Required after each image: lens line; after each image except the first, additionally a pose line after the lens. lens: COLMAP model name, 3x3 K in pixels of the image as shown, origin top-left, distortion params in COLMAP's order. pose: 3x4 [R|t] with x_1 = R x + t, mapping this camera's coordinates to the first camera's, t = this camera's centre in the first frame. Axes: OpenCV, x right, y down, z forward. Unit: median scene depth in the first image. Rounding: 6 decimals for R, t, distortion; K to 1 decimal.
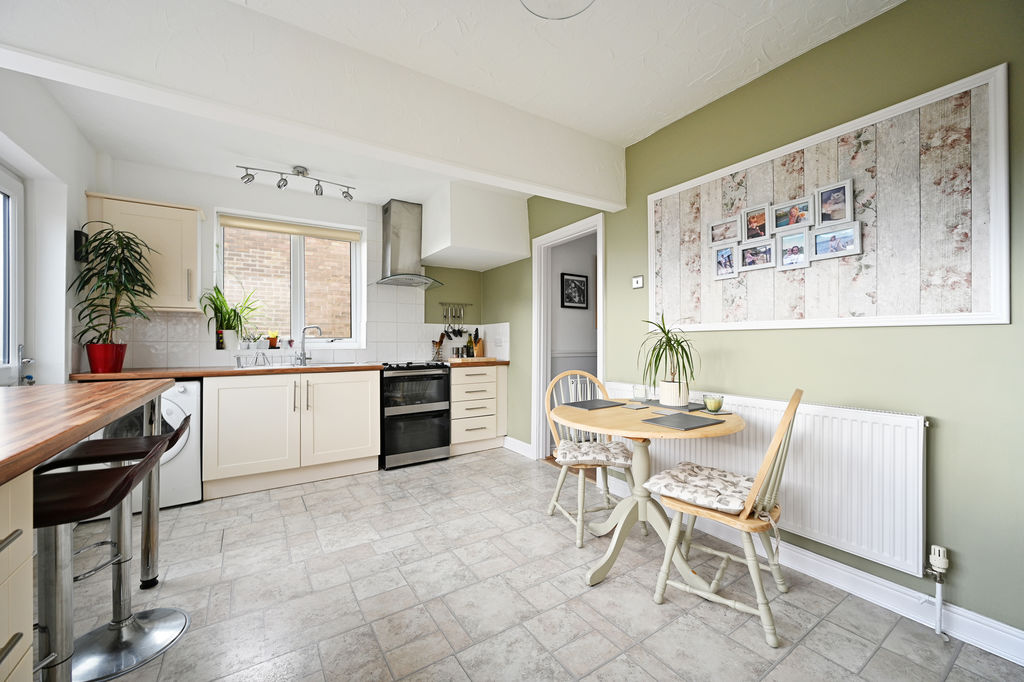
lens RADIAL K [[401.7, 0, 506.6], [0, 401.7, 341.9], [0, 0, 1]] dist [-0.000086, -0.000230]
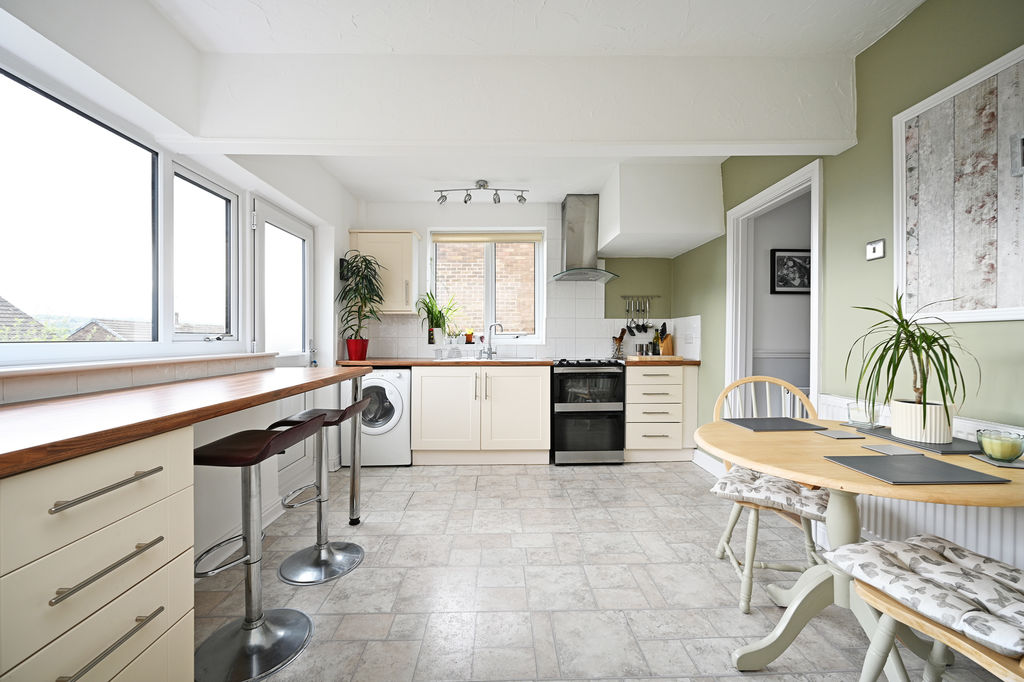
lens RADIAL K [[401.7, 0, 510.5], [0, 401.7, 339.4], [0, 0, 1]] dist [-0.000086, -0.000230]
pose [[0.850588, 0.003477, -0.525822, 0.164338], [-0.000960, 0.999987, 0.005059, -0.001620], [0.525832, -0.003798, 0.850580, 0.107193]]
